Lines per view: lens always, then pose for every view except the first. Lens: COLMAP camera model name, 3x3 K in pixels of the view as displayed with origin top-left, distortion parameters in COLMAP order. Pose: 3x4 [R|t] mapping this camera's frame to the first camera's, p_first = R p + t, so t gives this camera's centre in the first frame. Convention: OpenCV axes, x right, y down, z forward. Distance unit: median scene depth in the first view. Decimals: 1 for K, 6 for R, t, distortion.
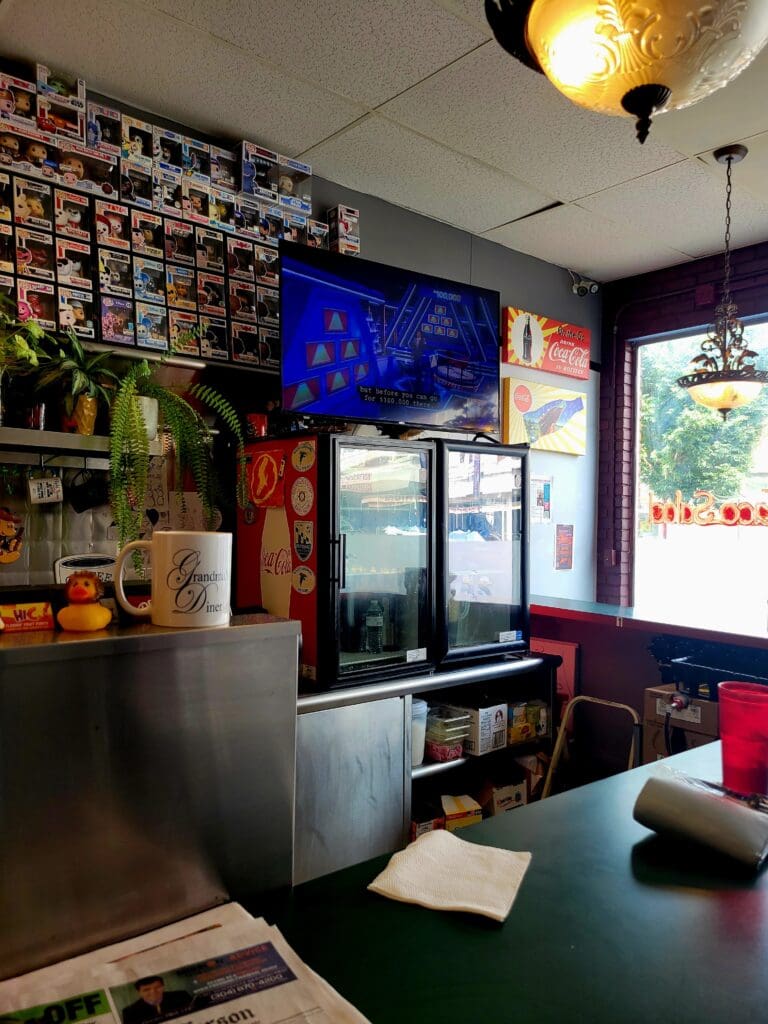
lens RADIAL K [[766.5, 0, 376.5], [0, 766.5, 512.9], [0, 0, 1]] dist [0.051659, -0.026802]
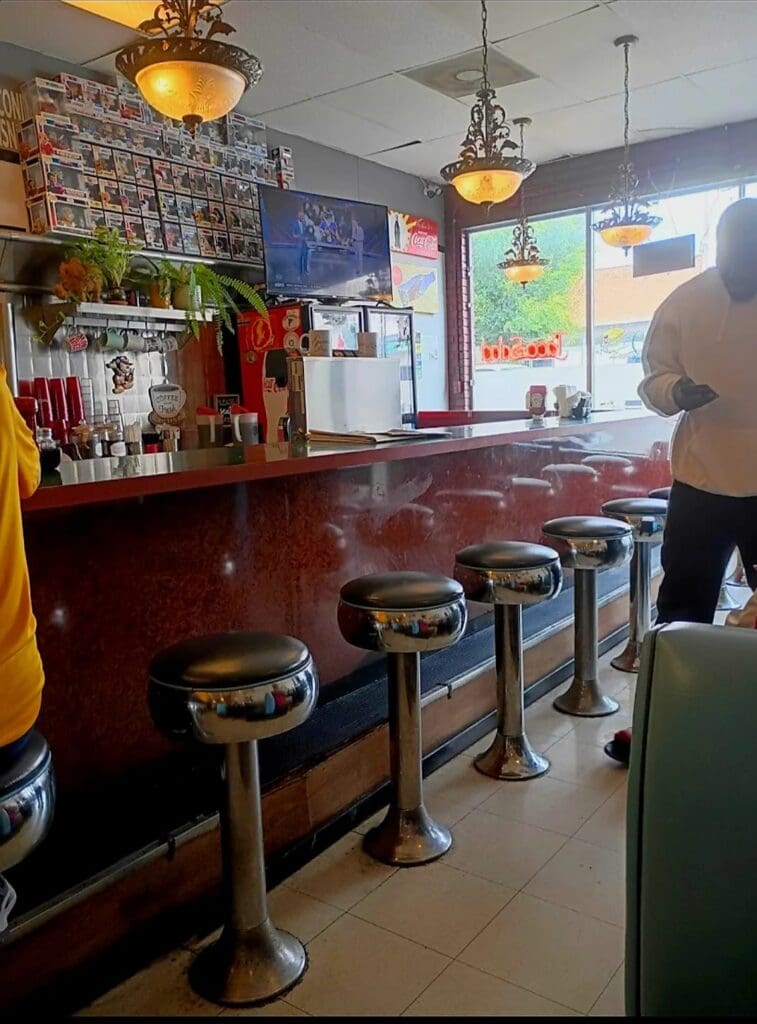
lens RADIAL K [[782.3, 0, 382.5], [0, 782.3, 520.0], [0, 0, 1]] dist [0.023454, -0.011770]
pose [[0.973614, -0.093284, 0.208263, -0.300207], [0.057249, 0.983293, 0.172794, 0.075939], [-0.220902, -0.156312, 0.962688, -0.778616]]
